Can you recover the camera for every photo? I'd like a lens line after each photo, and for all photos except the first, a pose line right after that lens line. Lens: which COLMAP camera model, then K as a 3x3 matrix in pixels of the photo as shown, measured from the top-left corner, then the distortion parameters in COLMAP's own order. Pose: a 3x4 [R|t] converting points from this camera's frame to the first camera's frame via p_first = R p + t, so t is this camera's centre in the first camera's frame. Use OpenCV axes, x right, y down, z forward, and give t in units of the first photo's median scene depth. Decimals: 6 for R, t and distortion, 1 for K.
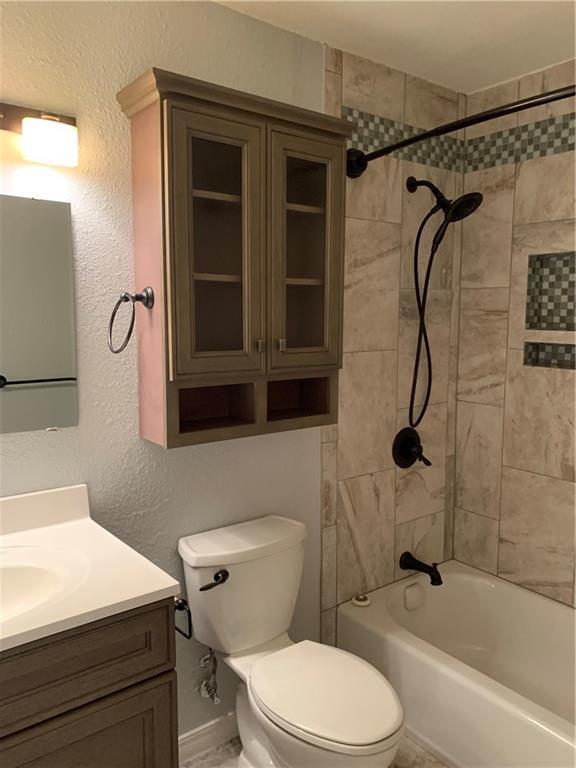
lens RADIAL K [[589.8, 0, 284.4], [0, 589.8, 393.1], [0, 0, 1]] dist [0.033200, -0.036262]
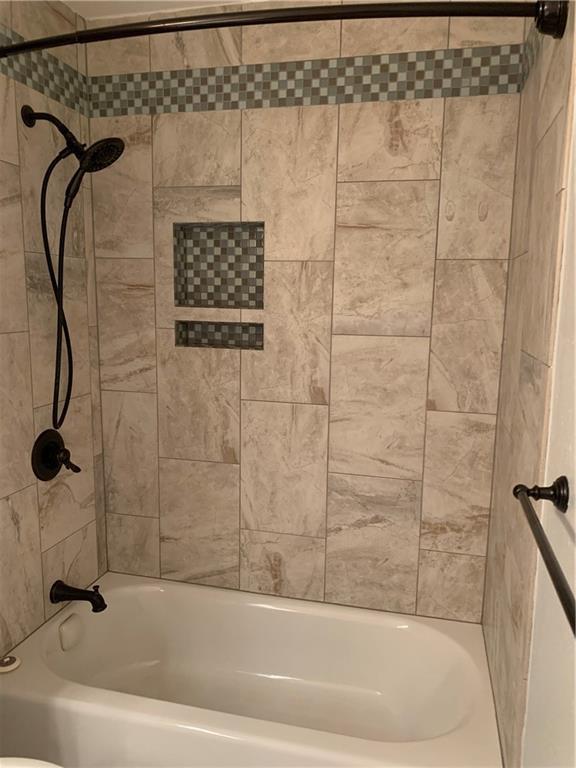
lens RADIAL K [[589.8, 0, 284.4], [0, 589.8, 393.1], [0, 0, 1]] dist [0.033200, -0.036262]
pose [[0.783324, -0.089726, 0.615104, -0.029579], [0.071785, 0.995965, 0.053865, -0.011475], [-0.617455, 0.001961, 0.786603, 0.180664]]
